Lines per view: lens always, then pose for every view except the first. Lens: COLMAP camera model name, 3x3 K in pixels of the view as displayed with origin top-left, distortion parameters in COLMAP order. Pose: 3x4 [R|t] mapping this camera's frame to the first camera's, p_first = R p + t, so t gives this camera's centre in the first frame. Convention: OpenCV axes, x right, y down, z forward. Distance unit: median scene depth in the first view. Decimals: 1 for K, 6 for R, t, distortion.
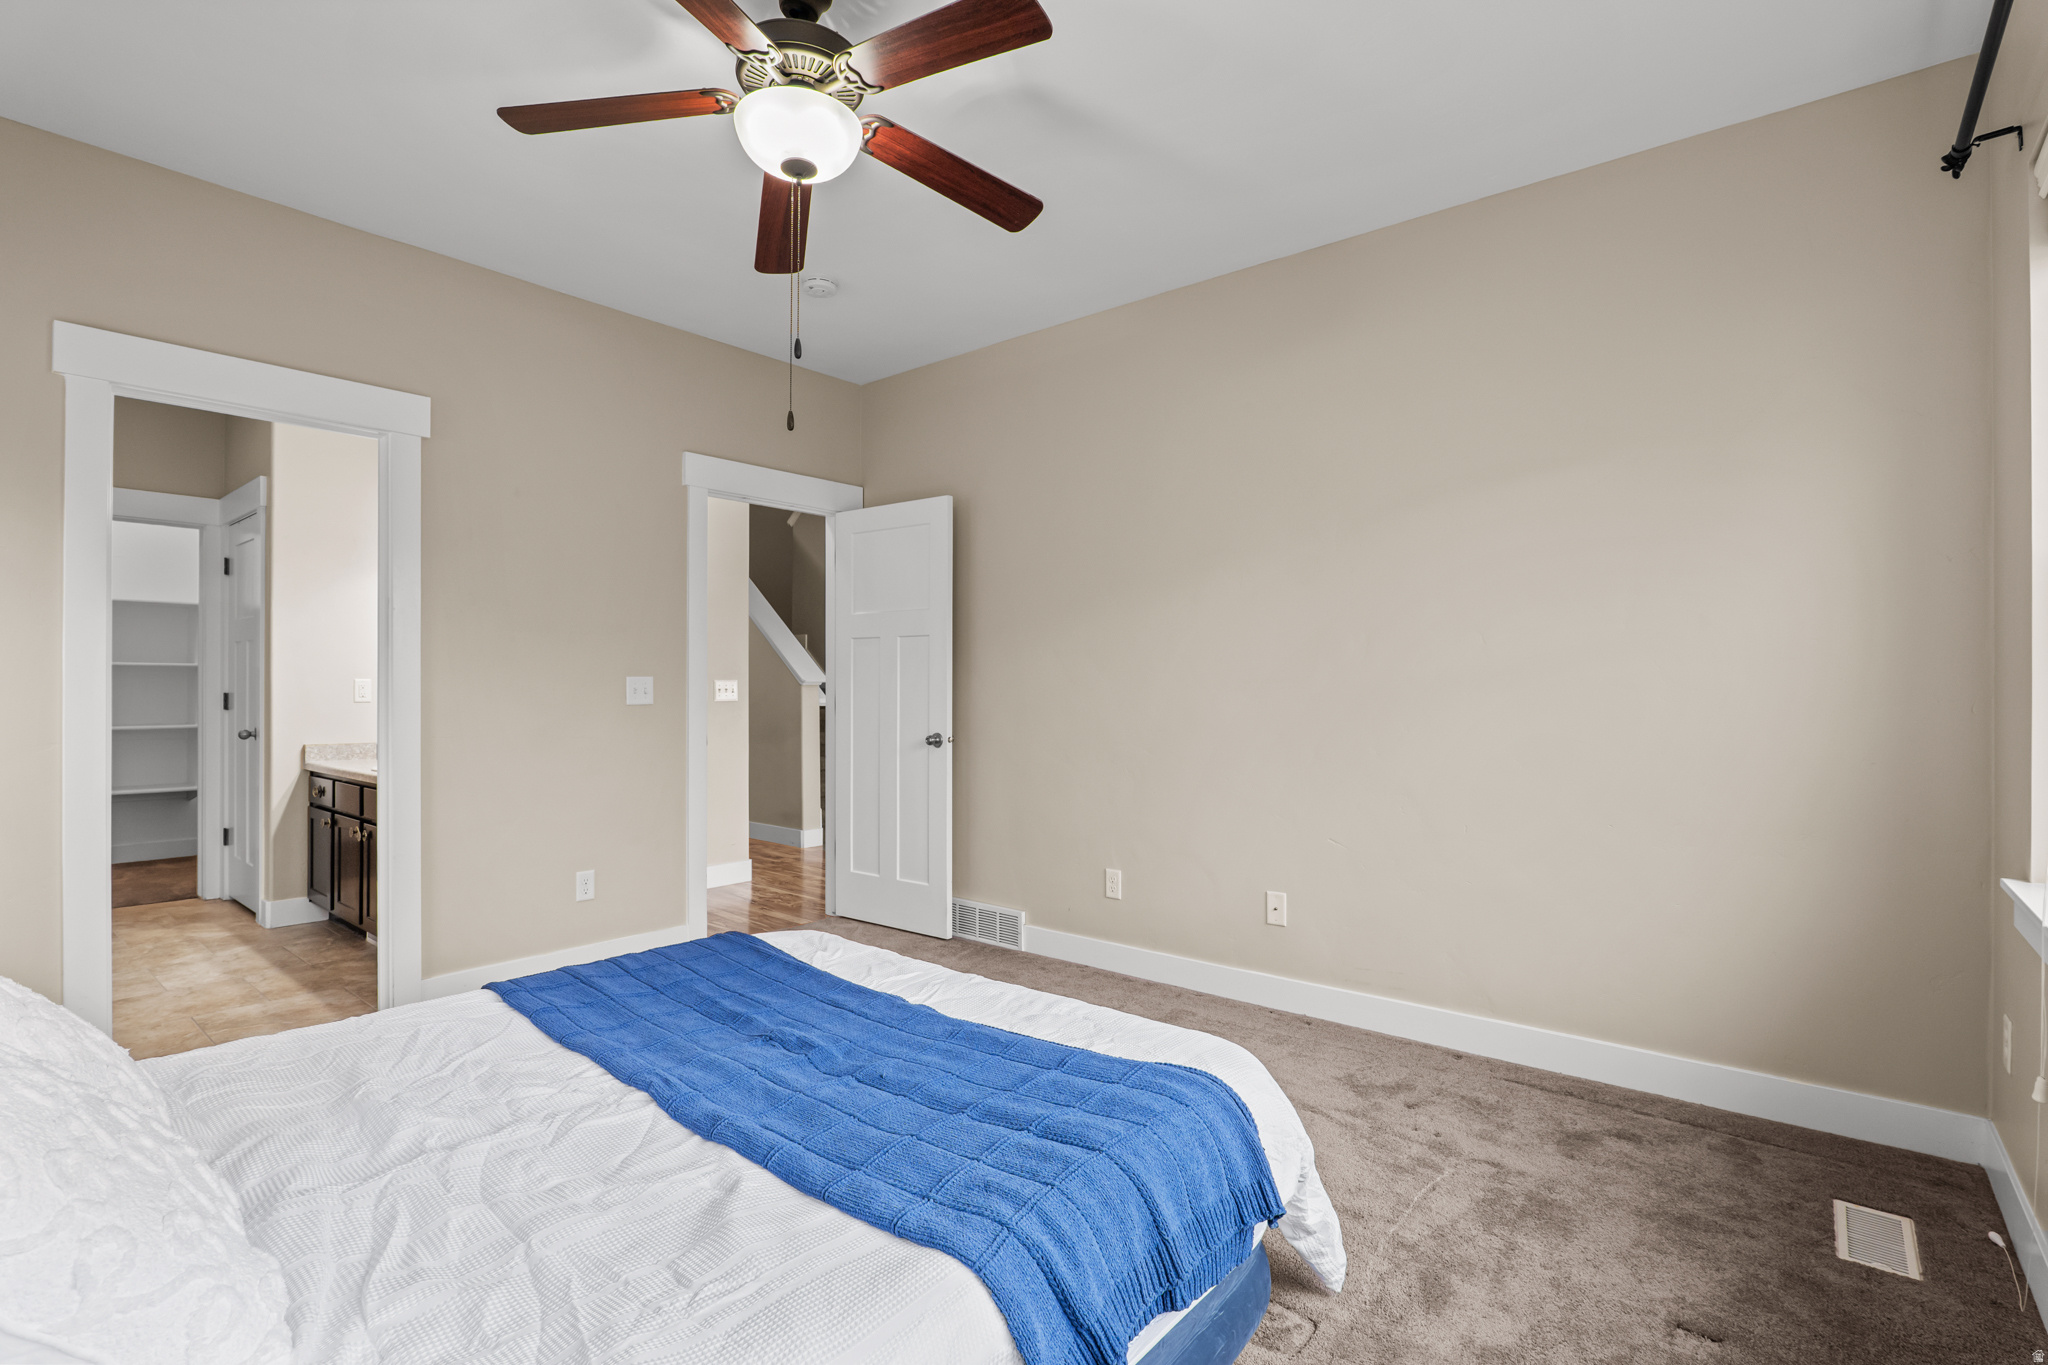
lens RADIAL K [[946.9, 0, 1075.9], [0, 946.9, 700.7], [0, 0, 1]] dist [-0.026569, 0.007376]
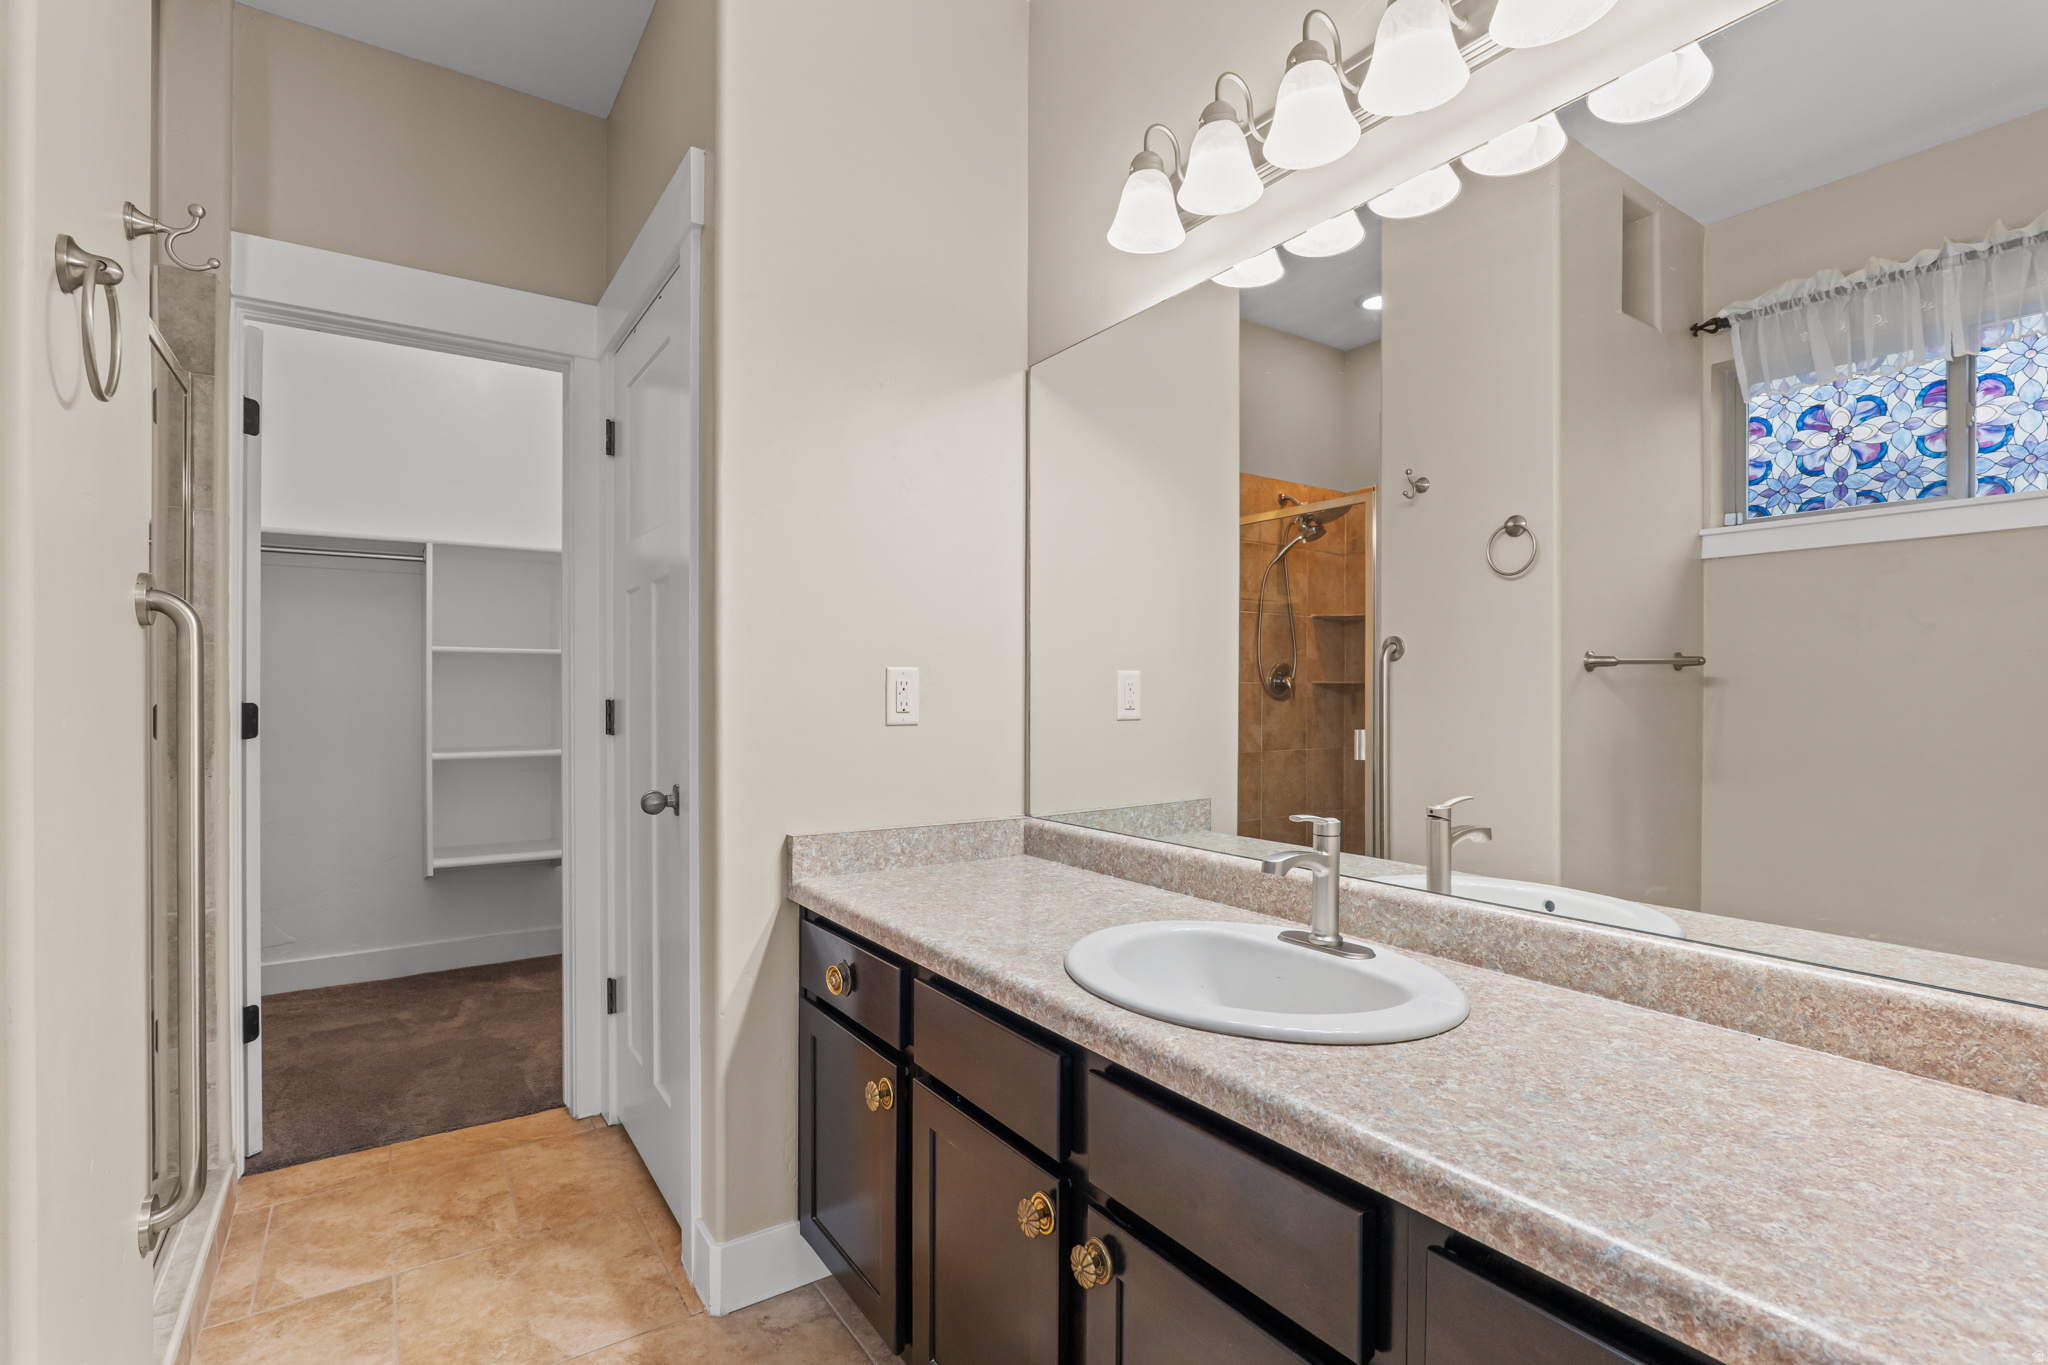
lens RADIAL K [[946.9, 0, 1023.0], [0, 946.9, 694.5], [0, 0, 1]] dist [-0.026569, 0.007376]
pose [[0.954963, -0.003709, -0.296701, -0.568748], [0.003836, 0.999993, -0.000154, -0.010221], [0.296699, -0.000991, 0.954970, 0.602689]]
